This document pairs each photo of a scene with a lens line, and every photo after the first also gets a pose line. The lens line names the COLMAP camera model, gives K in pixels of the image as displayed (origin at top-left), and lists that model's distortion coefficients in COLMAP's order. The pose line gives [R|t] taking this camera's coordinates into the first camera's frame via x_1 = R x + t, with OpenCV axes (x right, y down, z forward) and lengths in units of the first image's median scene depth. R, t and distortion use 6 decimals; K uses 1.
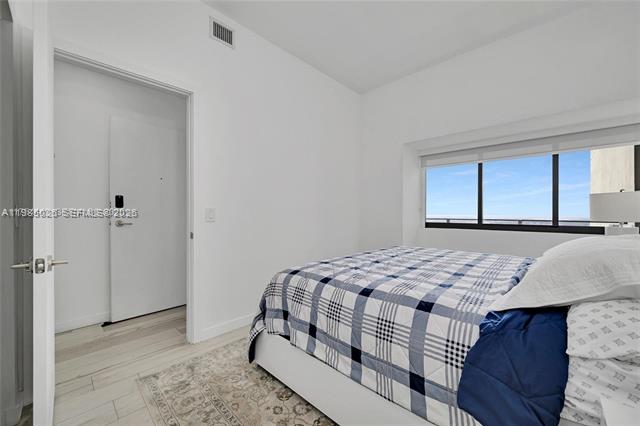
lens RADIAL K [[259.0, 0, 323.5], [0, 259.0, 211.3], [0, 0, 1]] dist [-0.000181, -0.000078]
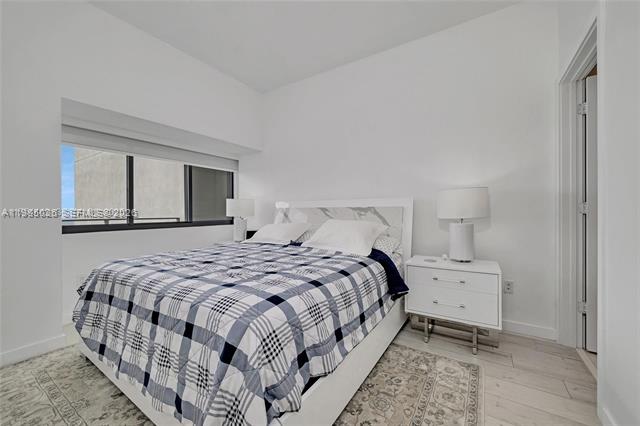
lens RADIAL K [[259.0, 0, 323.5], [0, 259.0, 211.3], [0, 0, 1]] dist [-0.000181, -0.000078]
pose [[-0.174484, -0.004455, 0.984650, -0.398881], [0.003028, 0.999983, 0.005061, 0.003771], [-0.984655, 0.003865, -0.174467, 0.501867]]
